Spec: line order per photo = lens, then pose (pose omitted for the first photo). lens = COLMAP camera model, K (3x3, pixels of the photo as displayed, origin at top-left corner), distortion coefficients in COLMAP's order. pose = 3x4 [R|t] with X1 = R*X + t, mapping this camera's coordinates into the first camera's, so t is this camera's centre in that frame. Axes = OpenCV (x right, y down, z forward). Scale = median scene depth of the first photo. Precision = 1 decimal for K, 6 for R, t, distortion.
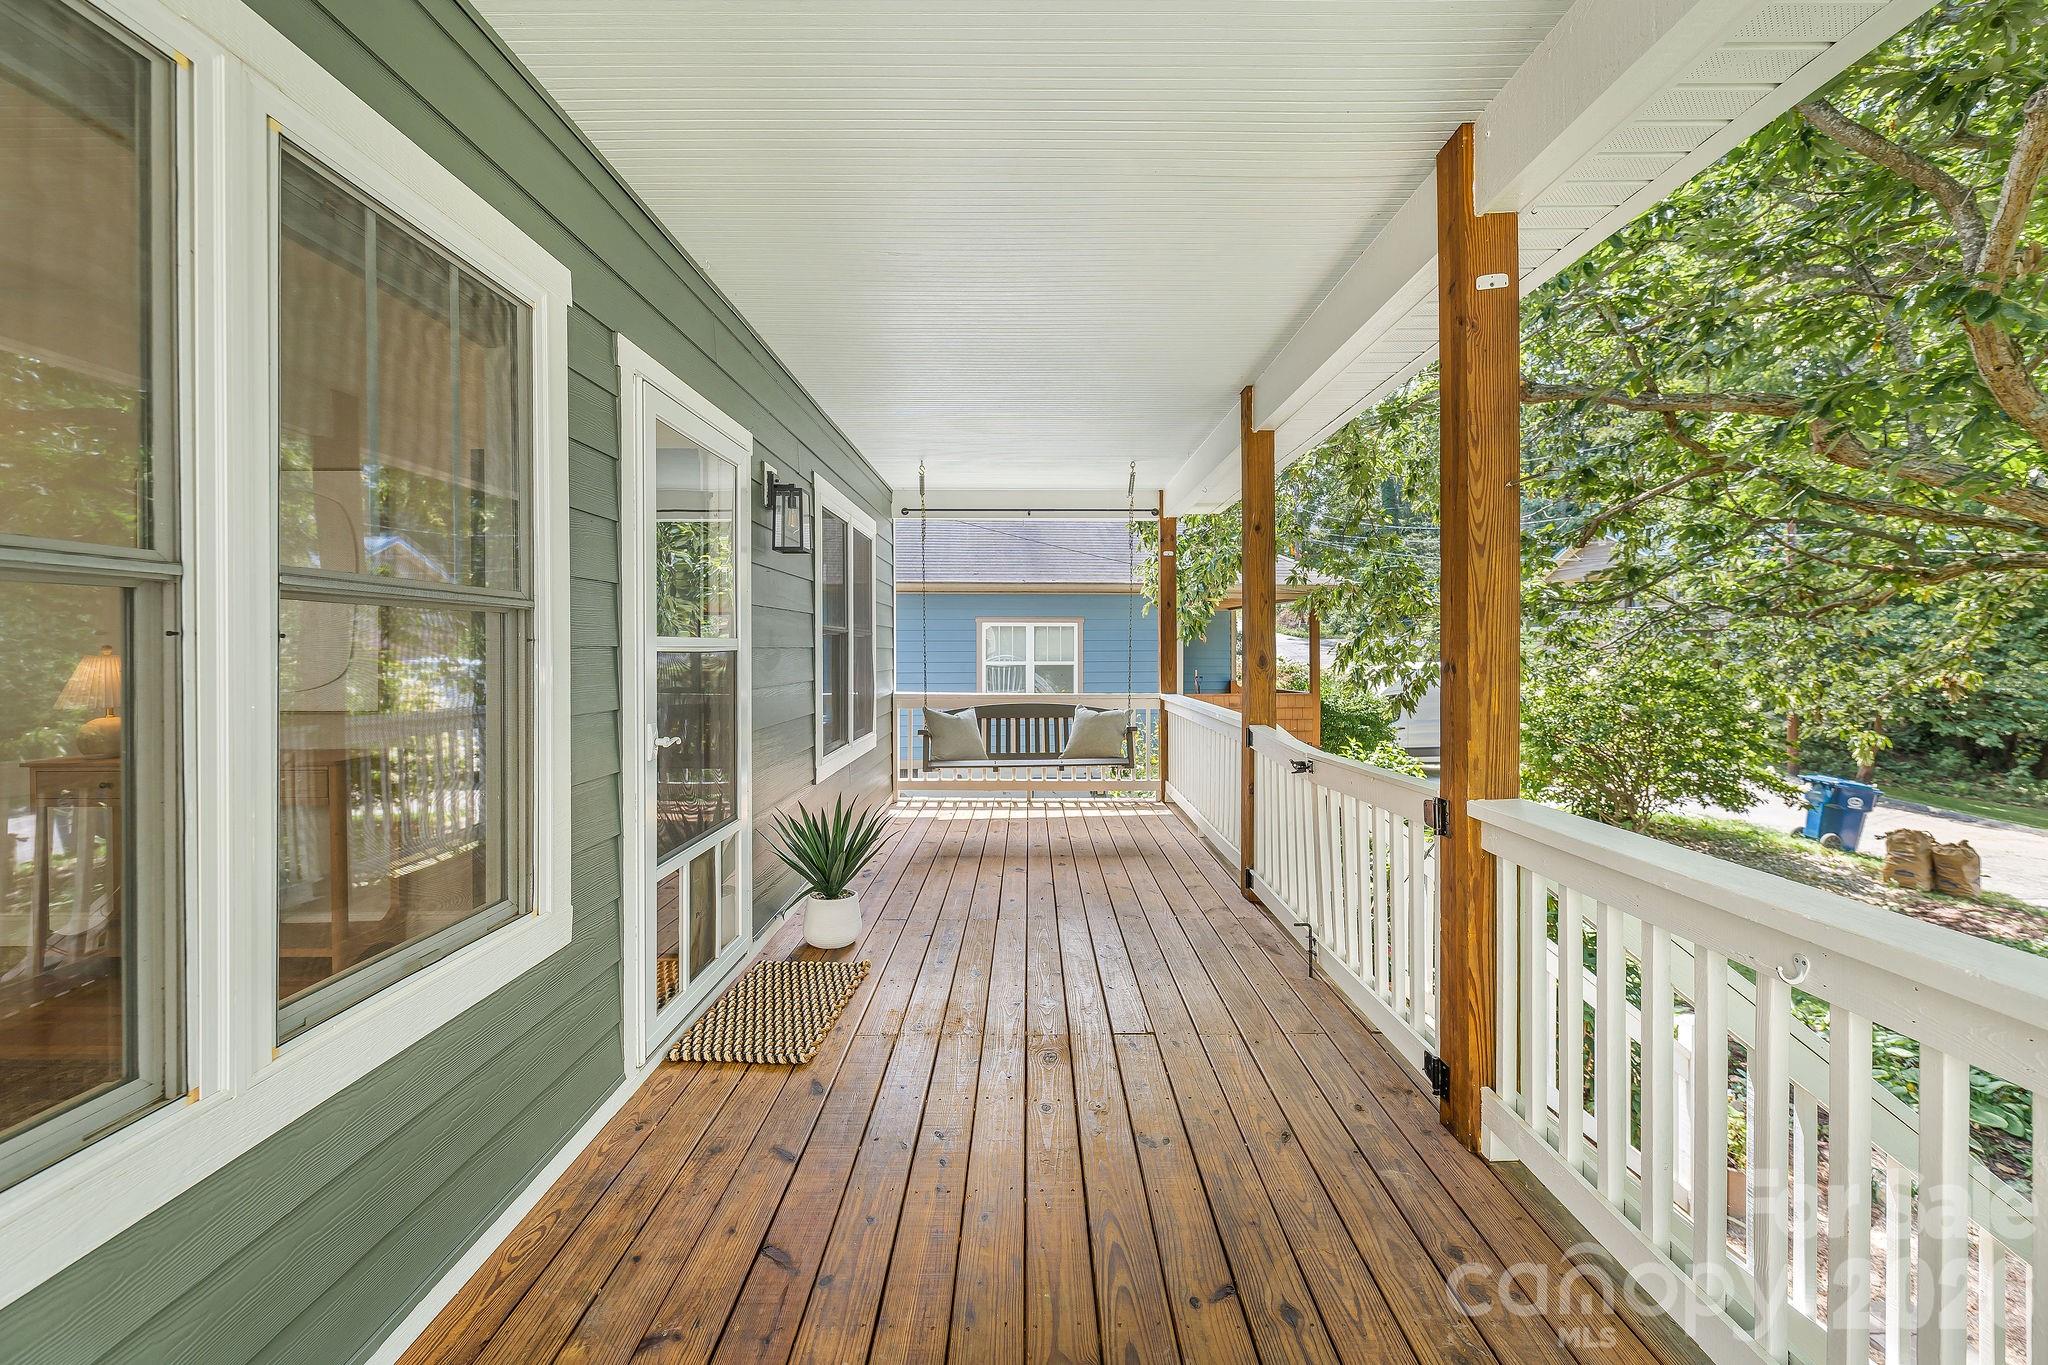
lens RADIAL K [[838.0, 0, 1034.2], [0, 838.0, 663.9], [0, 0, 1]] dist [0.003565, 0.000148]
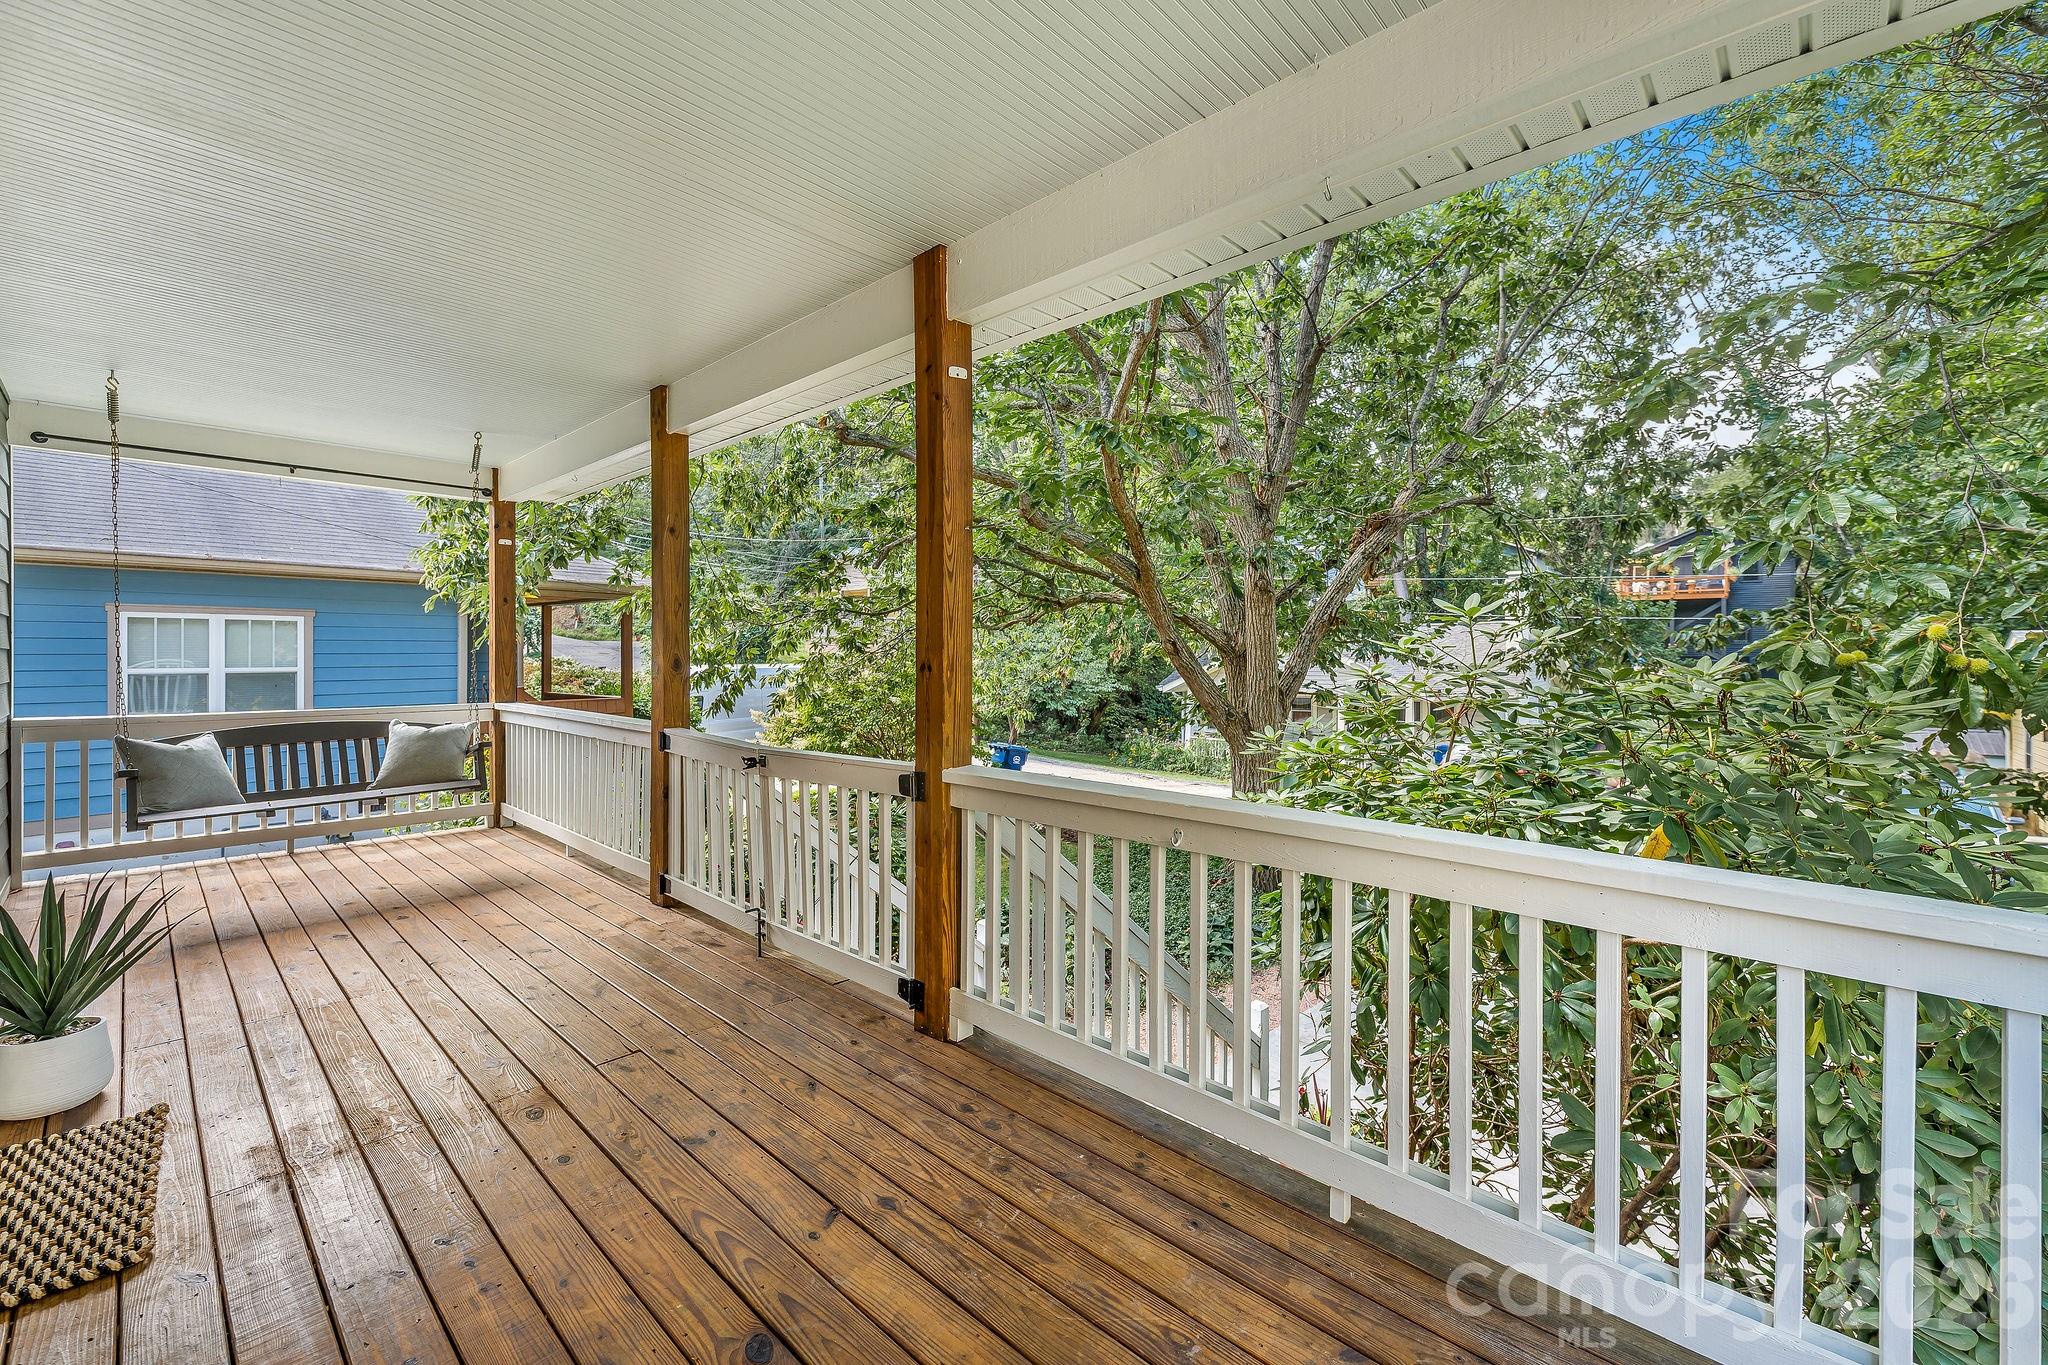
lens RADIAL K [[840.8, 0, 1022.2], [0, 840.8, 671.7], [0, 0, 1]] dist [0.000440, 0.000157]
pose [[0.689050, -0.014975, 0.724559, -0.175036], [0.010777, 0.999888, 0.010416, -0.000080], [-0.724633, 0.000631, 0.689134, 0.010653]]
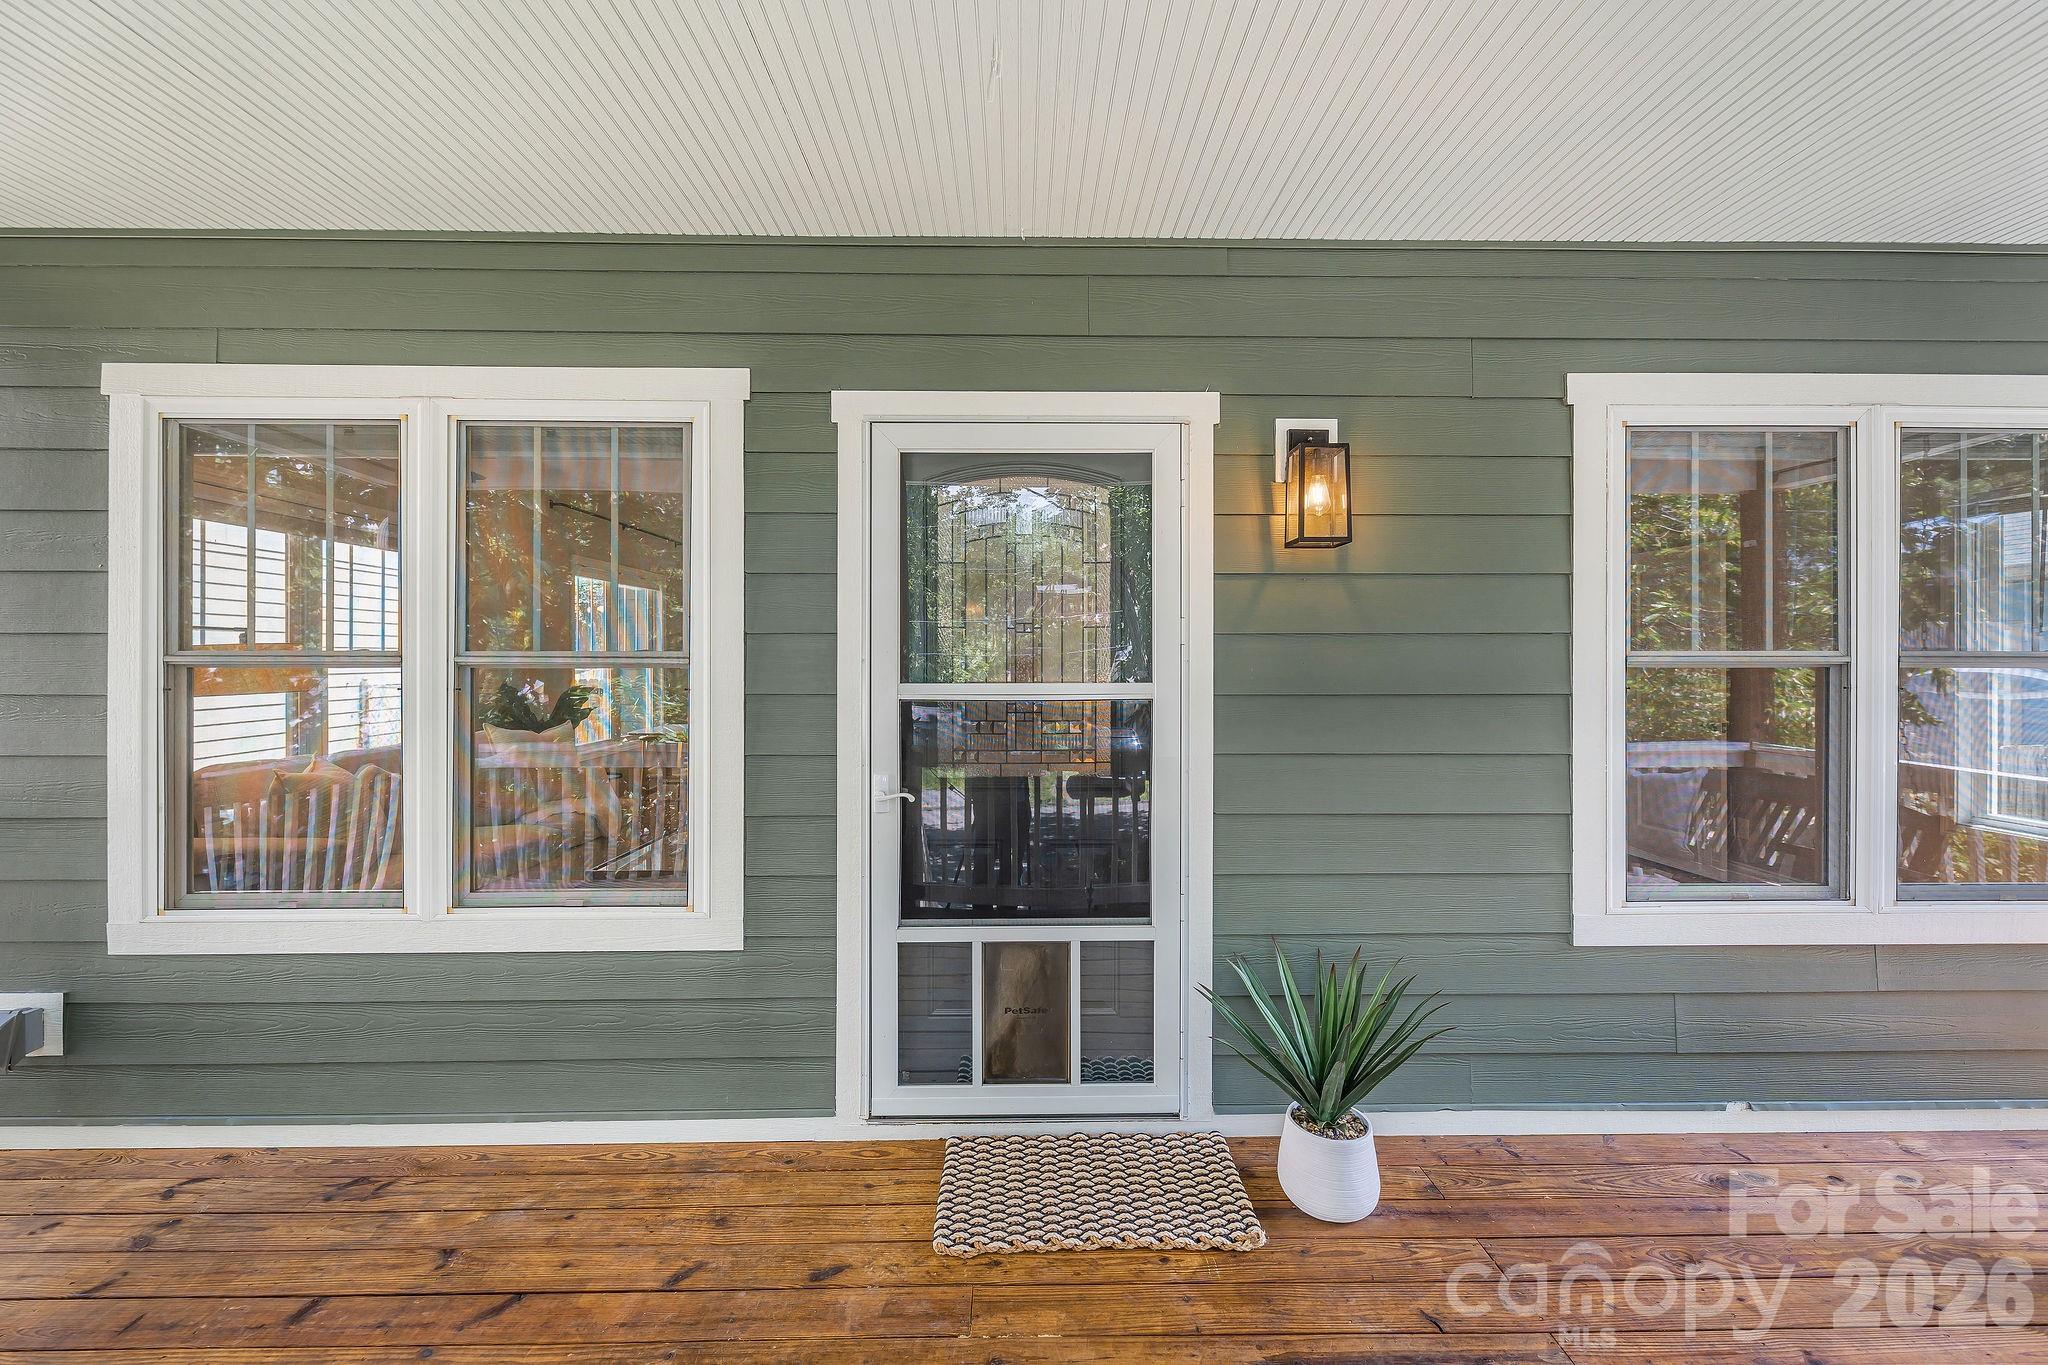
lens RADIAL K [[838.0, 0, 1034.2], [0, 838.0, 663.9], [0, 0, 1]] dist [0.003565, 0.000148]
pose [[0.013926, 0.003701, -0.999896, 0.325361], [-0.022222, 0.999747, 0.003391, -0.039416], [0.999656, 0.022172, 0.014004, 0.739912]]
